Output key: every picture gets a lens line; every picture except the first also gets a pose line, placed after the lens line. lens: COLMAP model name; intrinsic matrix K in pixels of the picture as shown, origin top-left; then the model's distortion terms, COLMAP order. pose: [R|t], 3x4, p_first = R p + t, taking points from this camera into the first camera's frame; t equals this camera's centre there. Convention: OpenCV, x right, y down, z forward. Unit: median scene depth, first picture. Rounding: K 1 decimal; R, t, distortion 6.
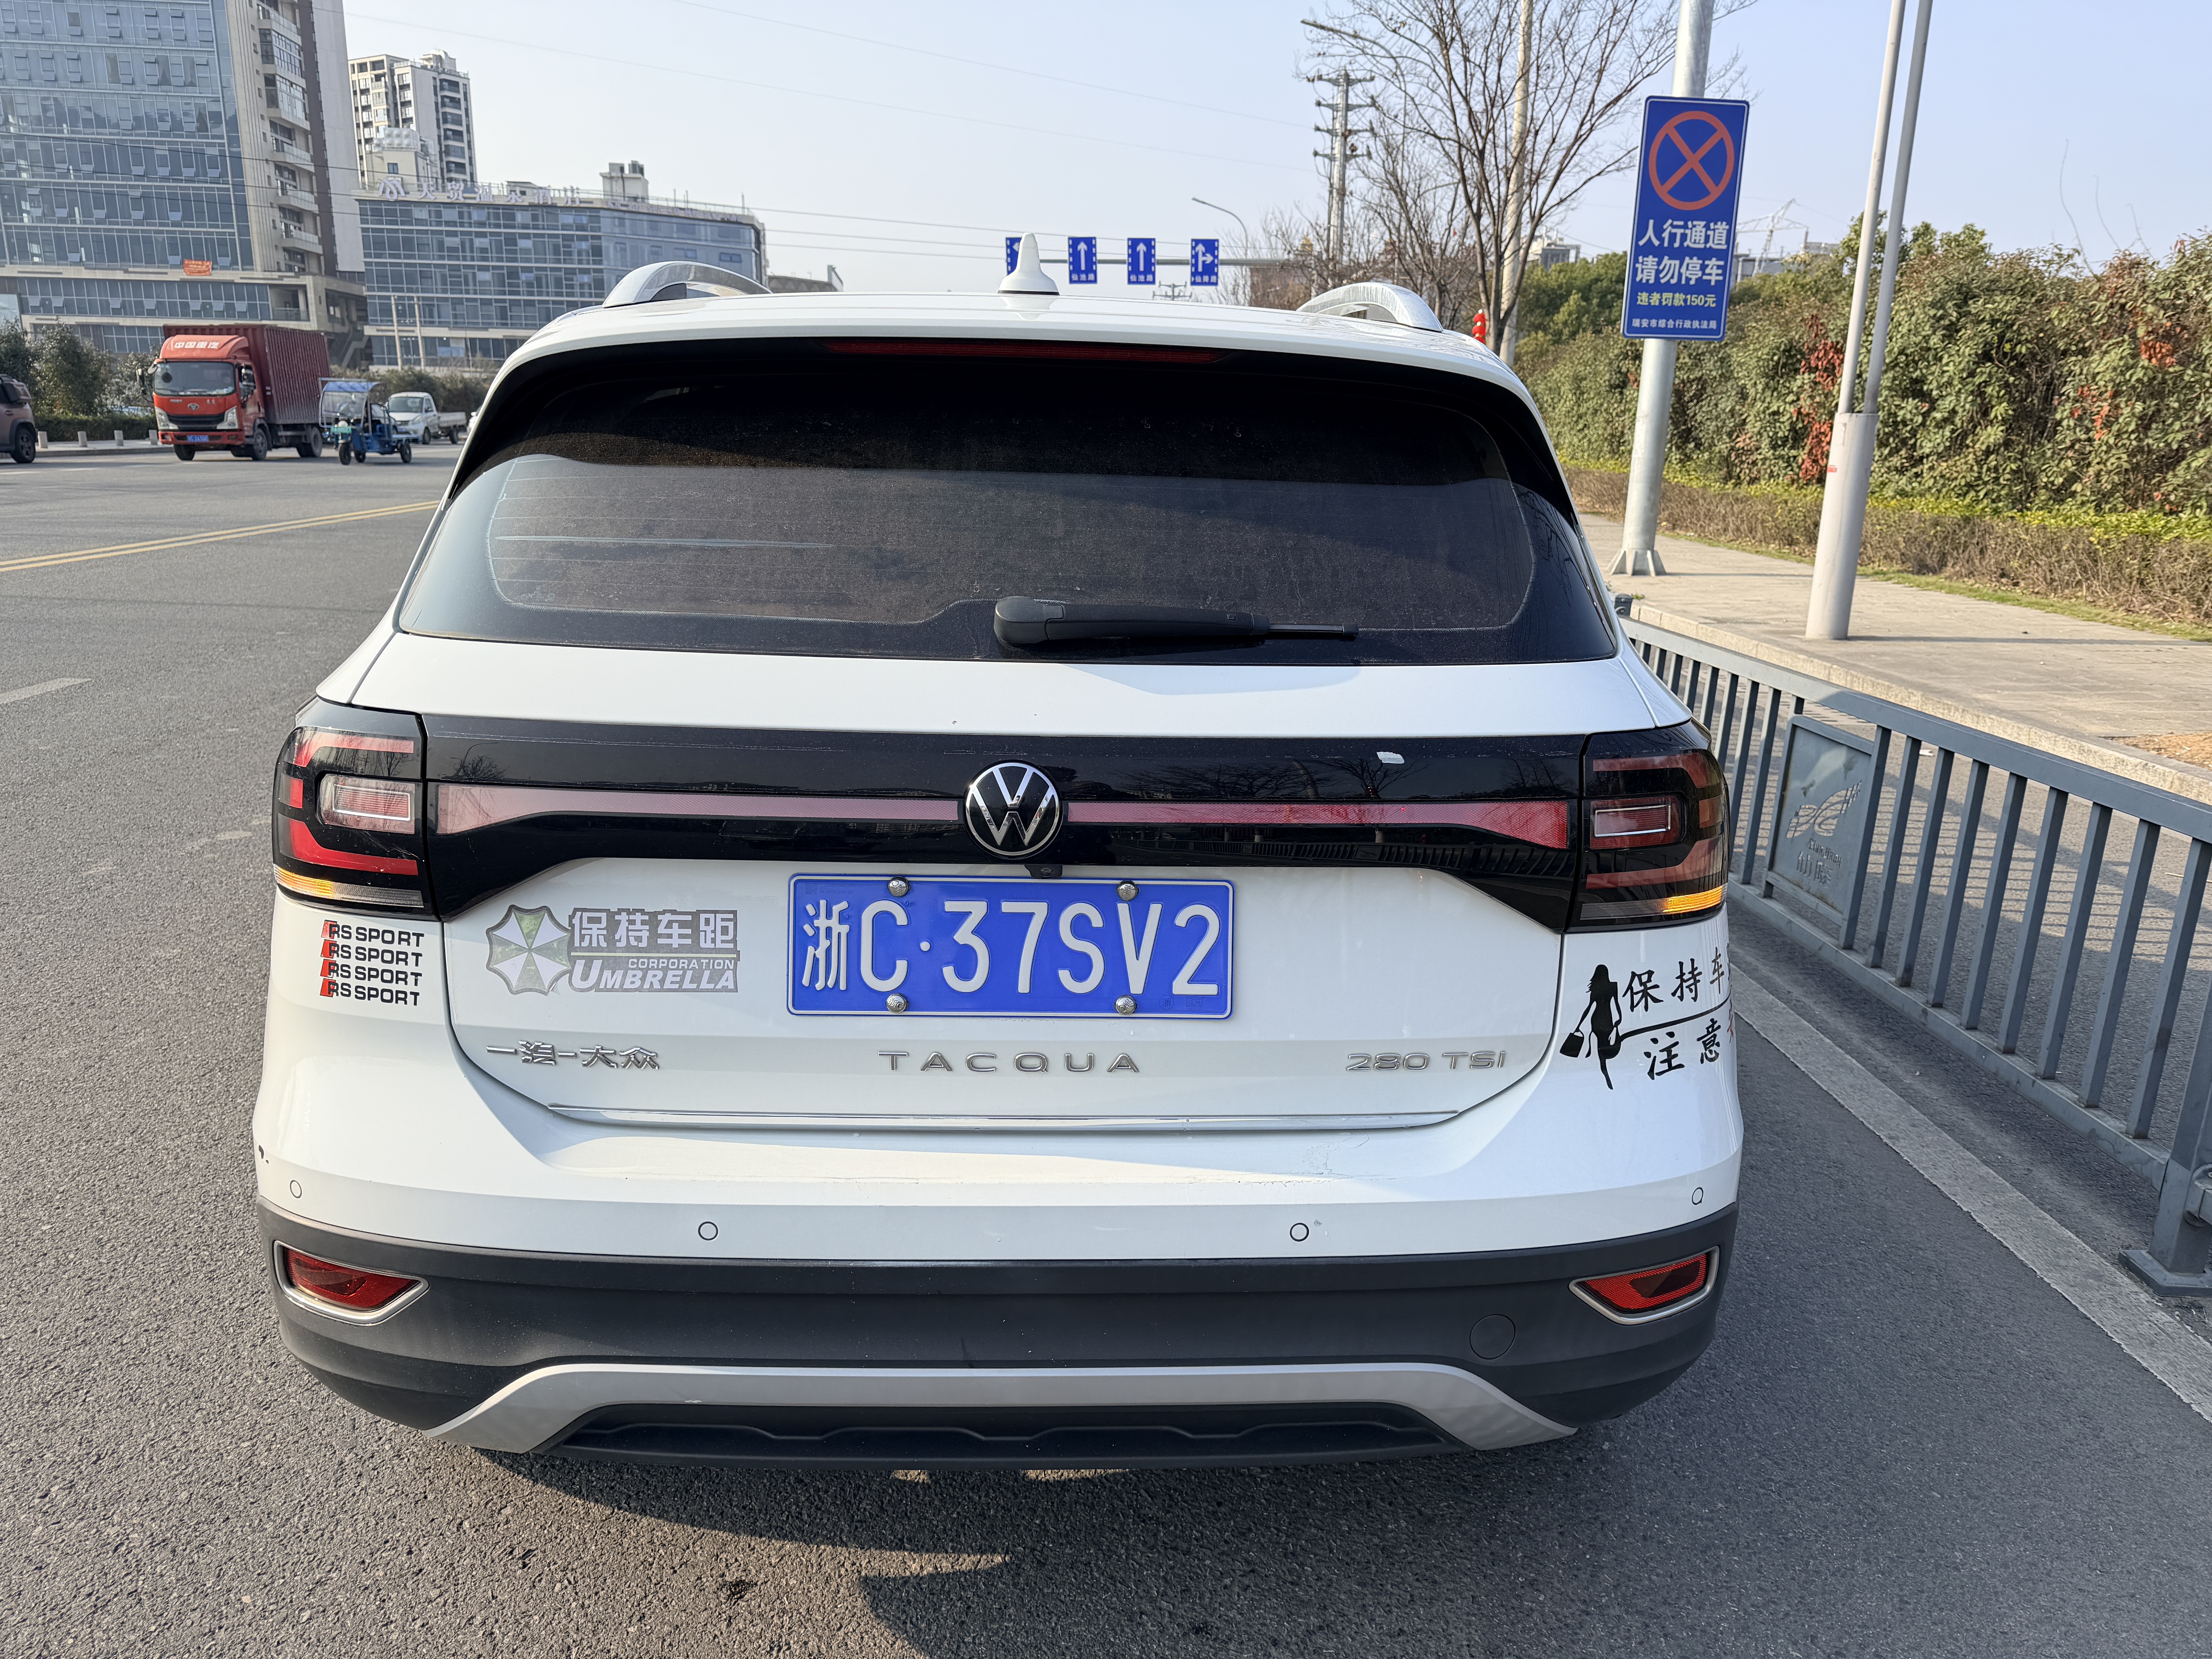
lens RADIAL K [[1572.8, 0, 1116.3], [0, 1572.8, 810.1], [0, 0, 1]] dist [0.028914, -0.032958]
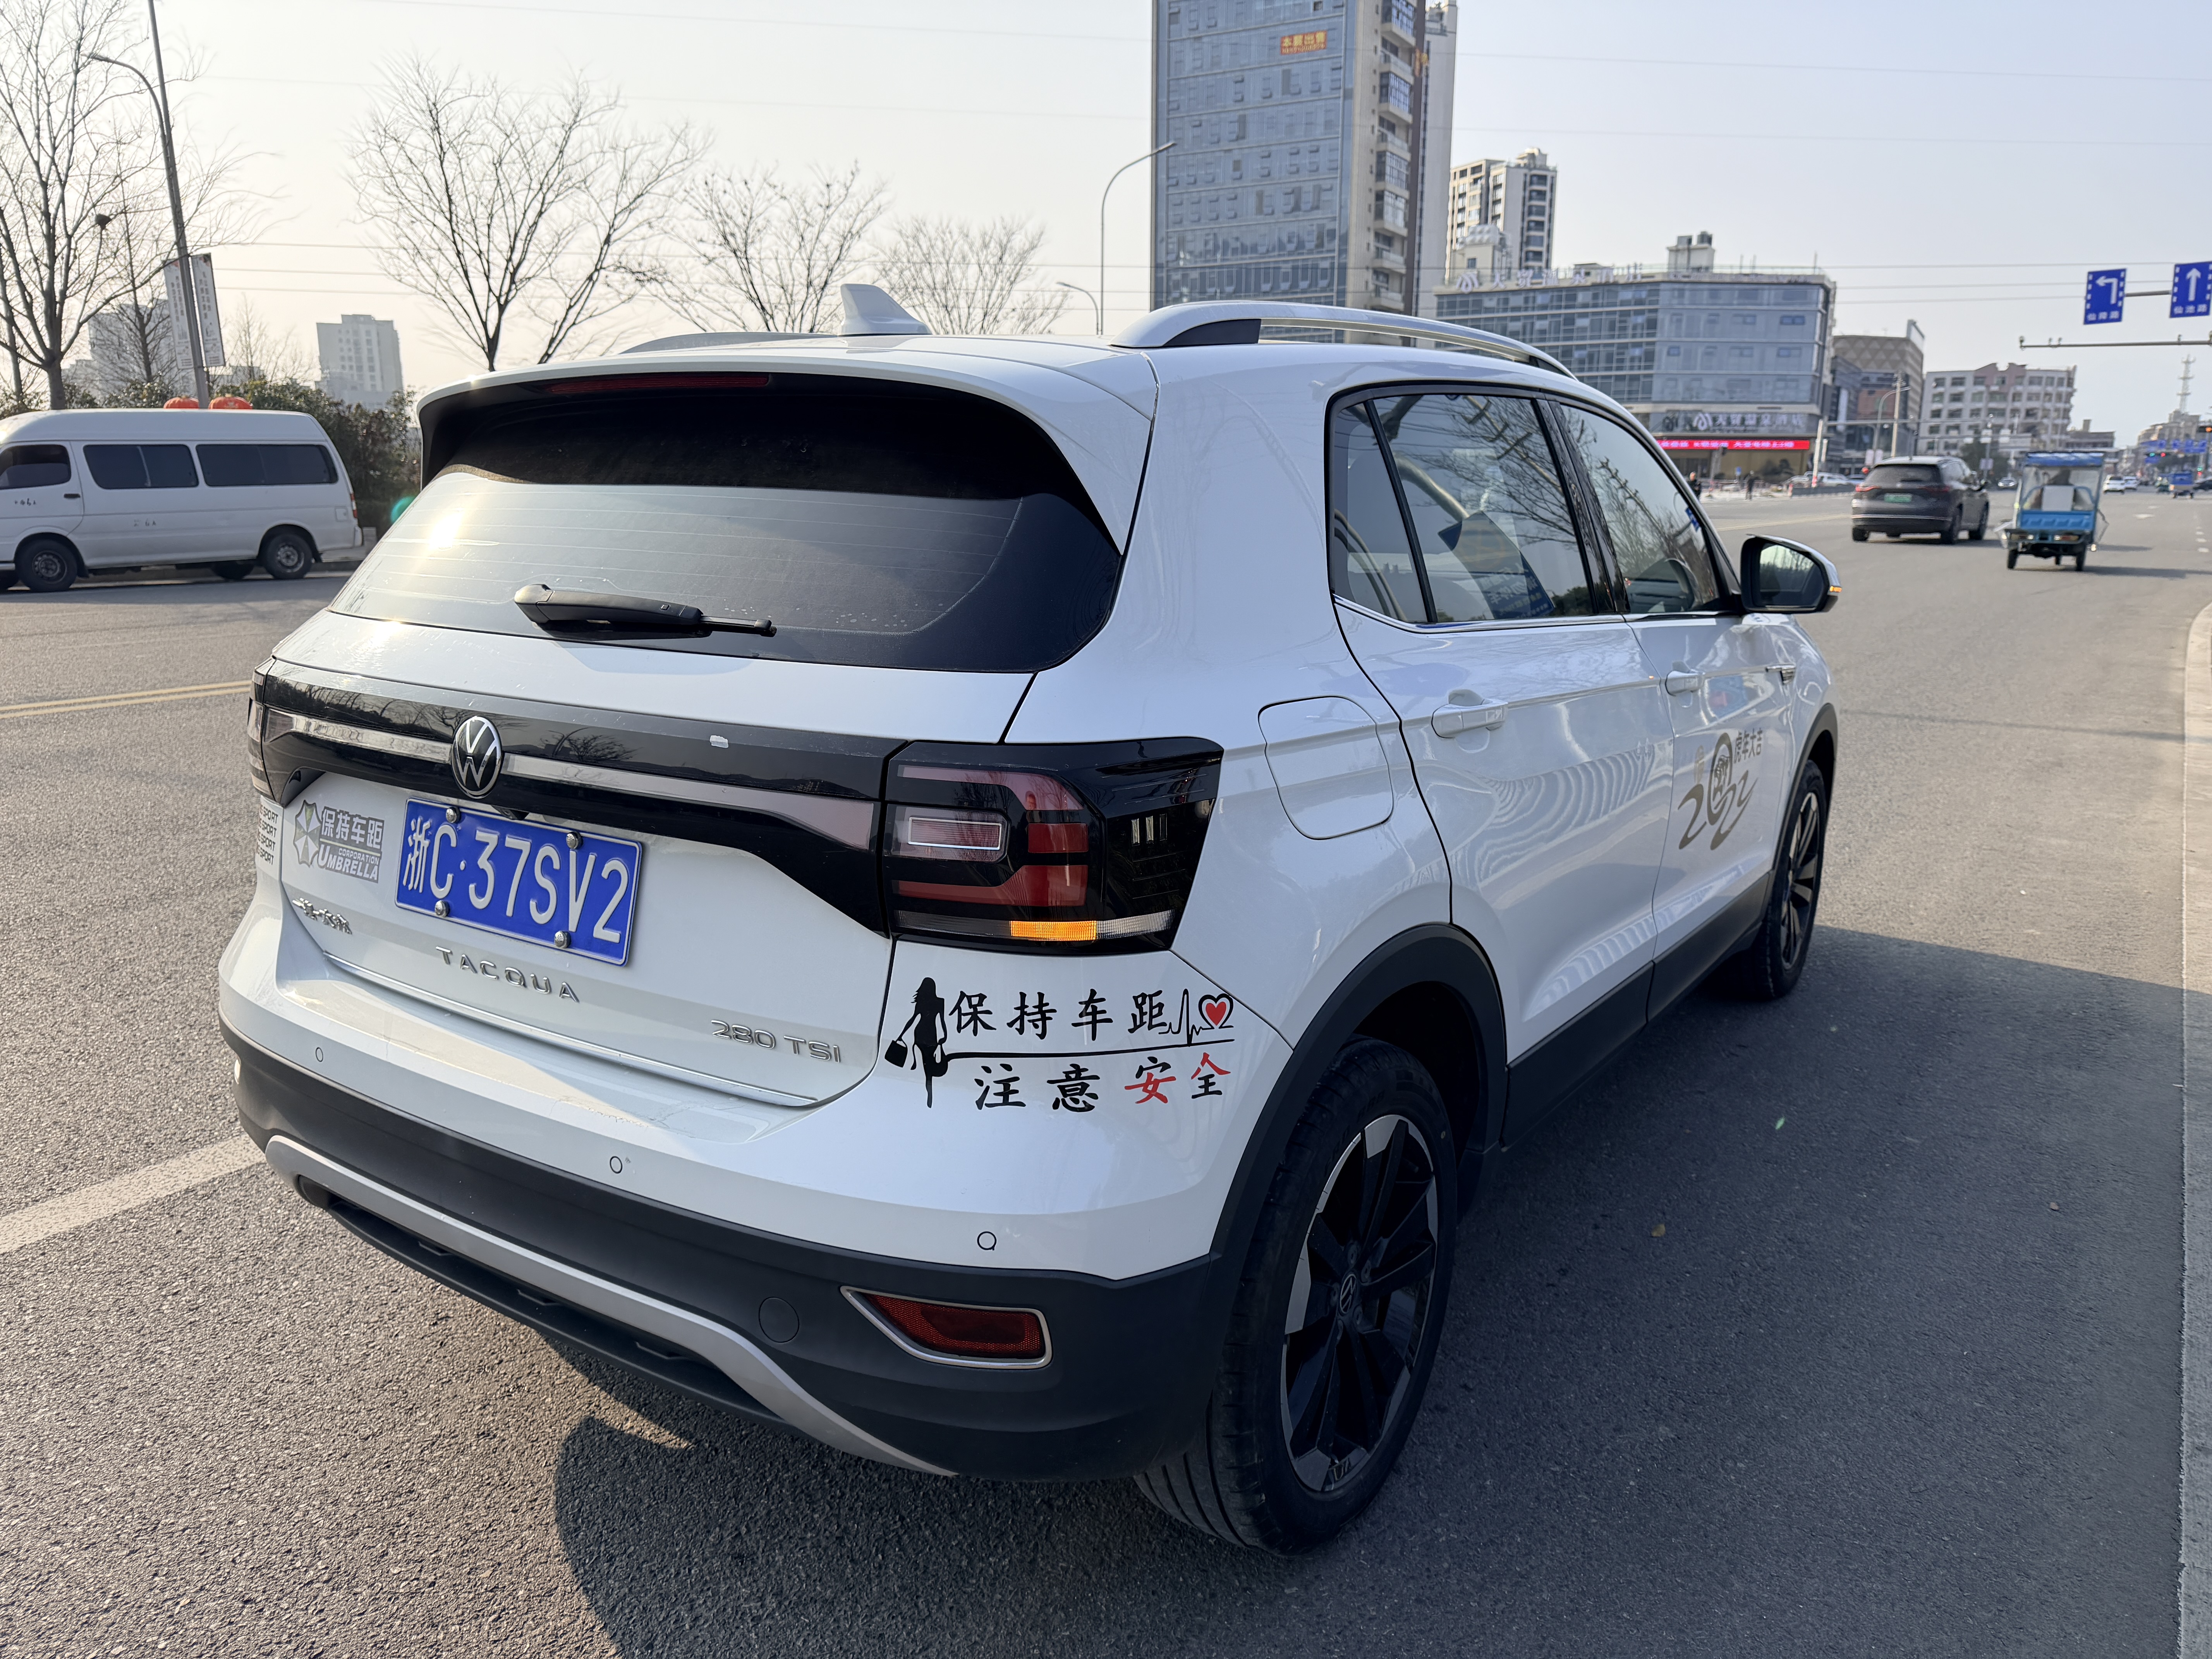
lens RADIAL K [[1572.8, 0, 1118.2], [0, 1572.8, 822.6], [0, 0, 1]] dist [0.028914, -0.032958]
pose [[0.818383, 0.107015, -0.564622, 0.974237], [-0.126296, 0.991980, 0.004956, -0.017007], [0.560624, 0.067254, 0.825335, 0.265580]]
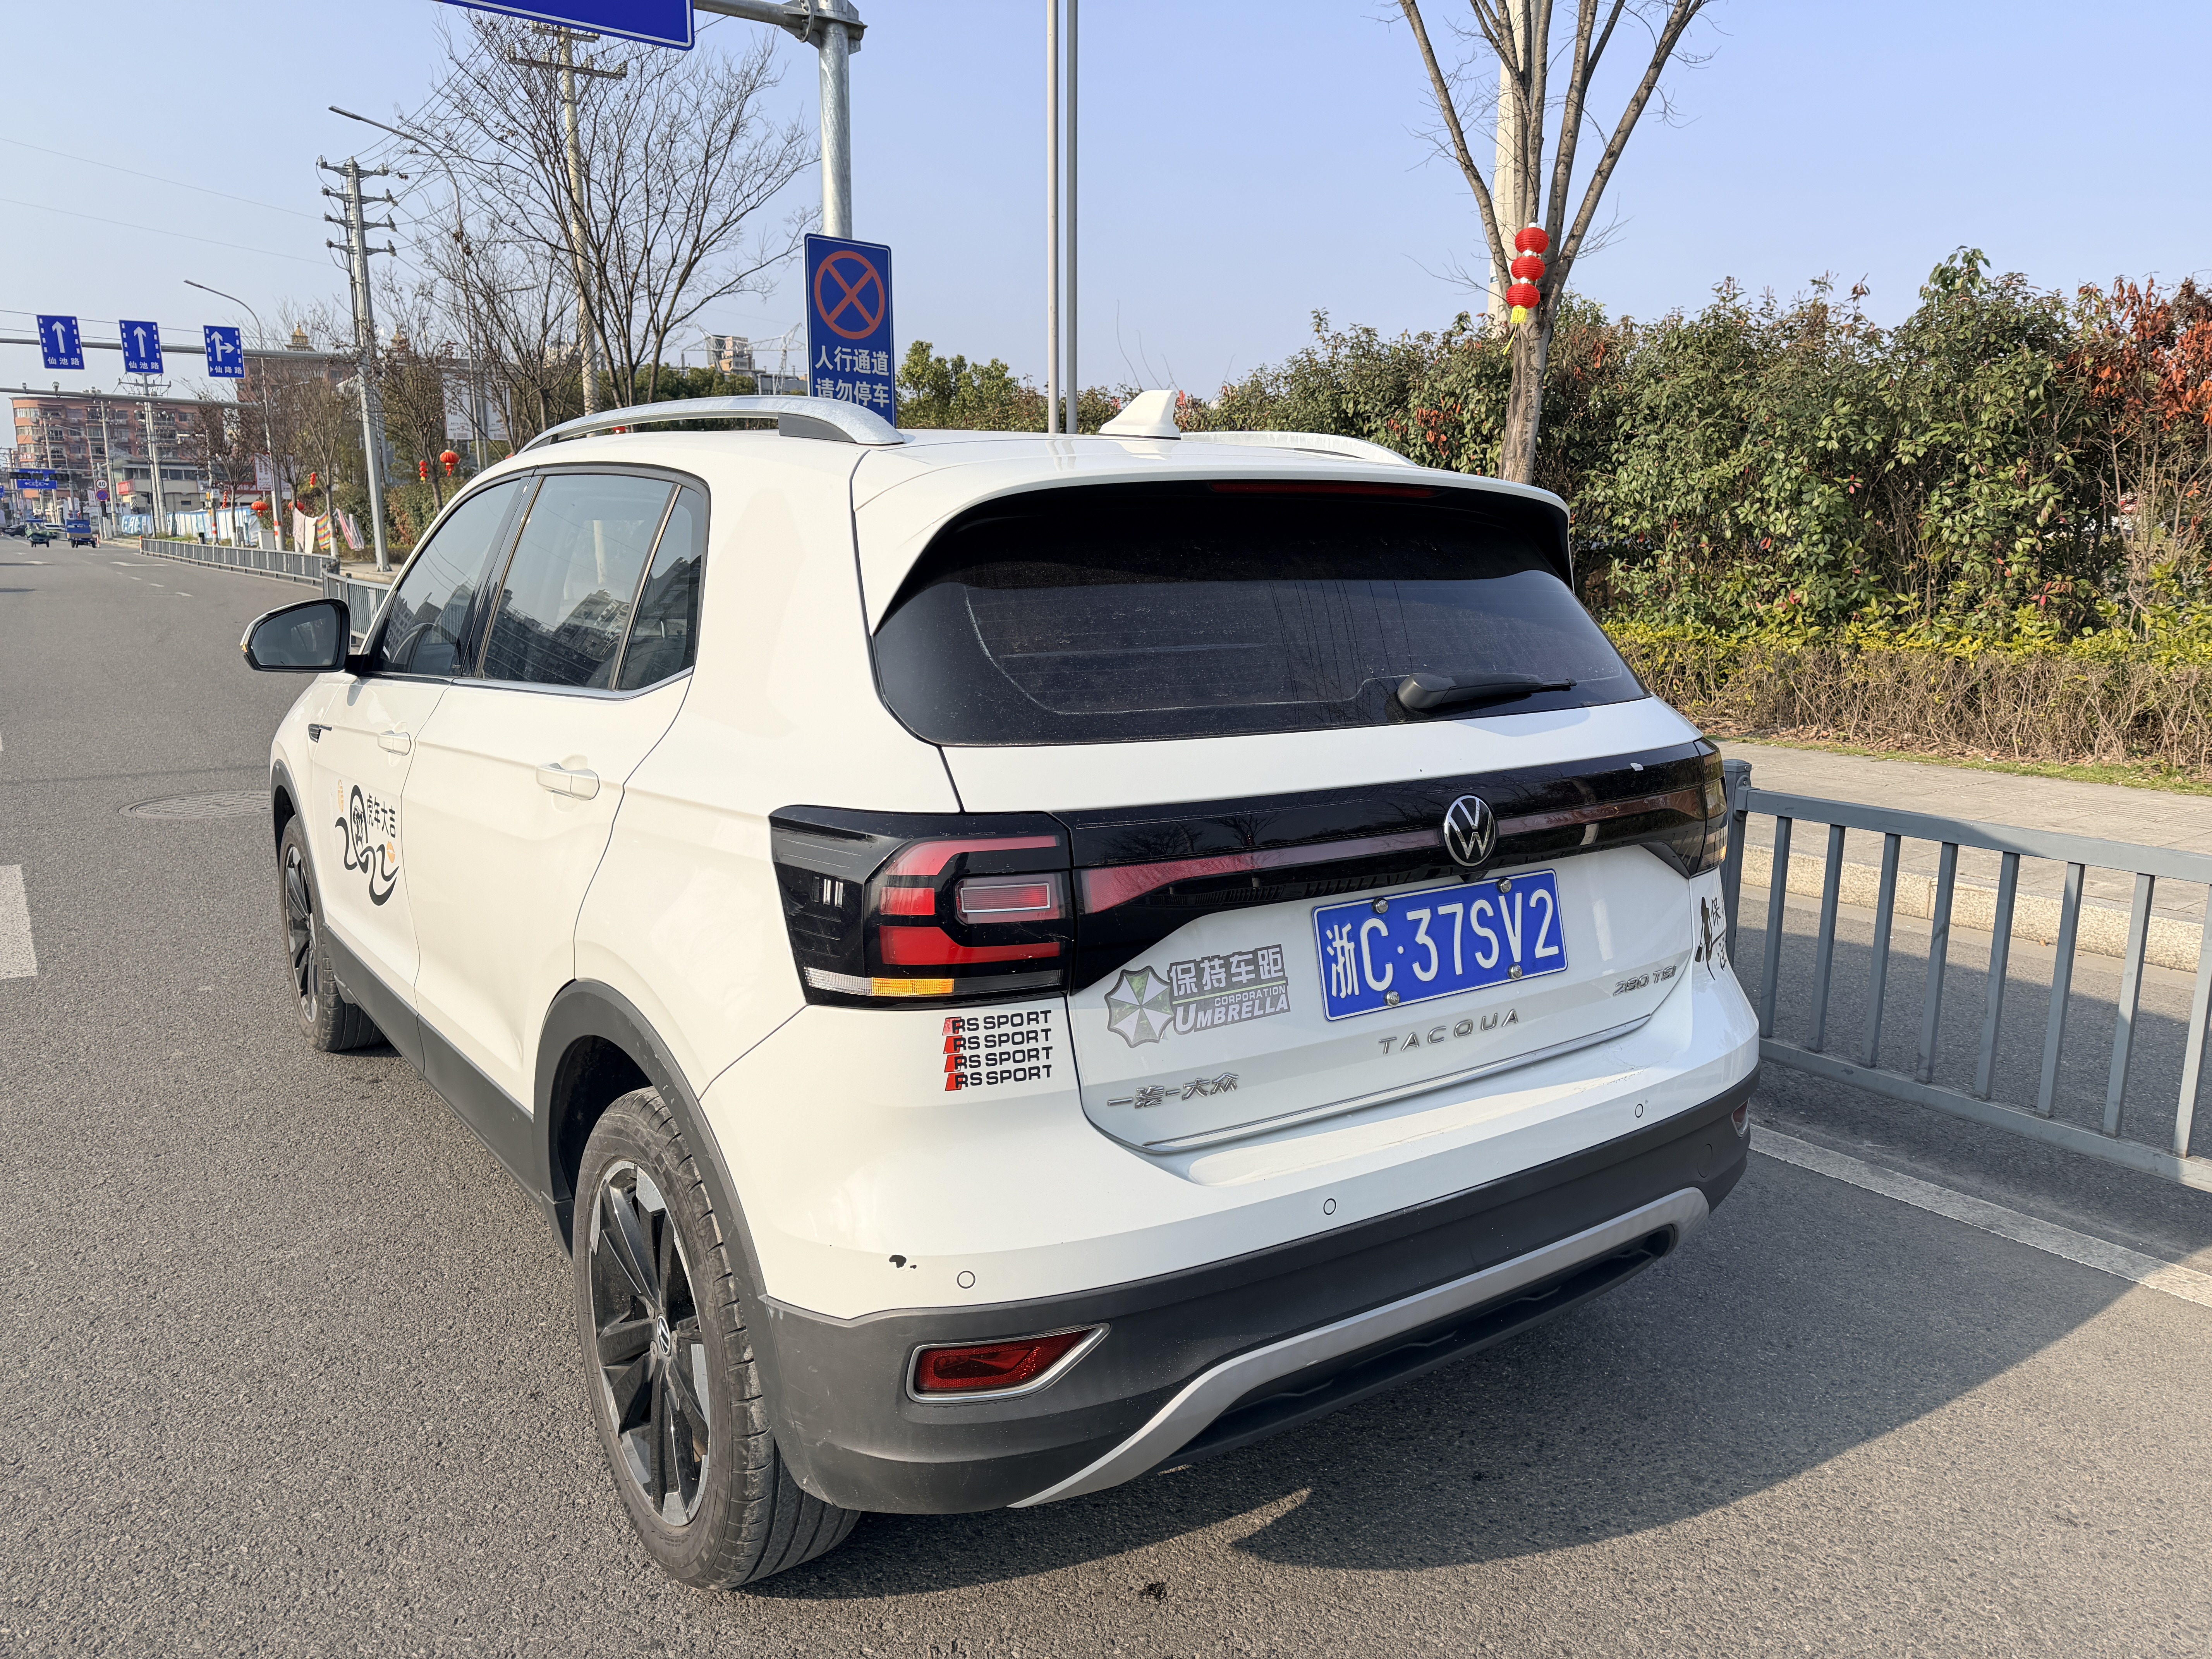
lens RADIAL K [[1572.8, 0, 1127.1], [0, 1572.8, 793.7], [0, 0, 1]] dist [0.028914, -0.032958]
pose [[0.832781, -0.100232, 0.544454, -0.970843], [0.139499, 0.989732, -0.031168, -0.028733], [-0.535739, 0.101907, 0.838211, 0.041082]]
